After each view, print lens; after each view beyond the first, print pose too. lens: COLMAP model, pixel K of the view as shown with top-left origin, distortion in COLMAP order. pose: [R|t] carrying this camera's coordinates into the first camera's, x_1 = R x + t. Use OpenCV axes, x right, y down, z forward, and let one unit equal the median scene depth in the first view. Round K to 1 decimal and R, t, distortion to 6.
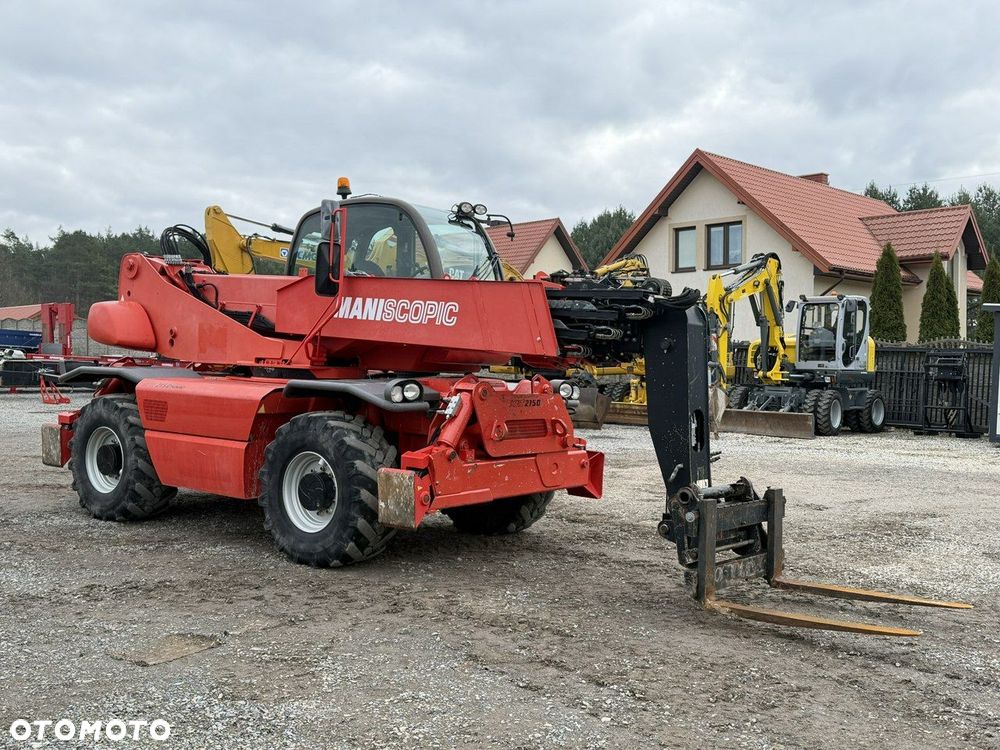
lens RADIAL K [[1015.6, 0, 503.8], [0, 1015.6, 371.7], [0, 0, 1]] dist [0.082017, 0.000000]
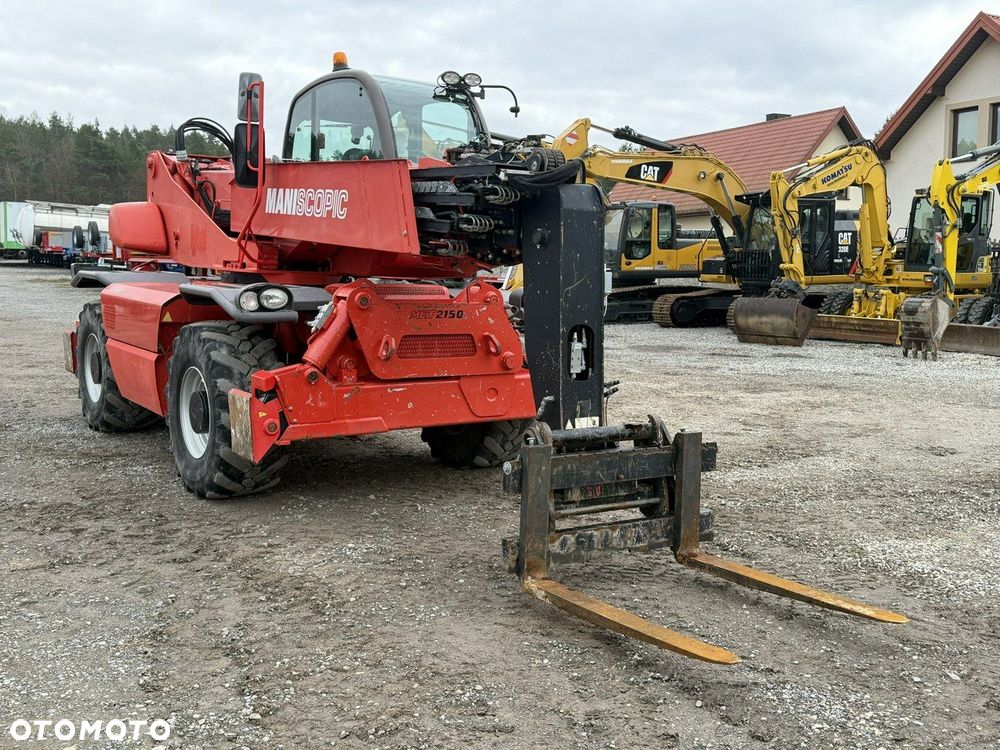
lens RADIAL K [[1015.6, 0, 492.9], [0, 1015.6, 382.2], [0, 0, 1]] dist [0.082017, 0.000000]
pose [[0.956671, 0.028843, -0.289738, 0.266749], [-0.000479, 0.995236, 0.097495, 0.005206], [0.291170, -0.093132, 0.952127, 0.204334]]
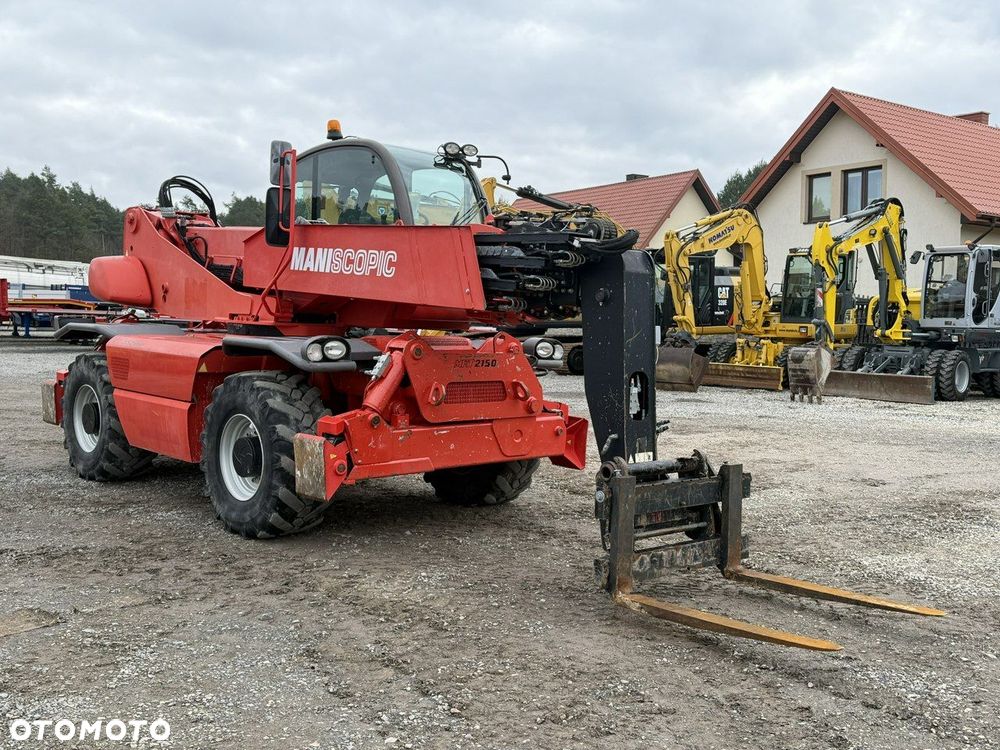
lens RADIAL K [[1015.6, 0, 501.9], [0, 1015.6, 377.2], [0, 0, 1]] dist [0.082017, 0.000000]
pose [[0.988792, 0.007067, -0.149129, 0.157460], [-0.000393, 0.998999, 0.044735, 0.002812], [0.149296, -0.044175, 0.987805, 0.101868]]
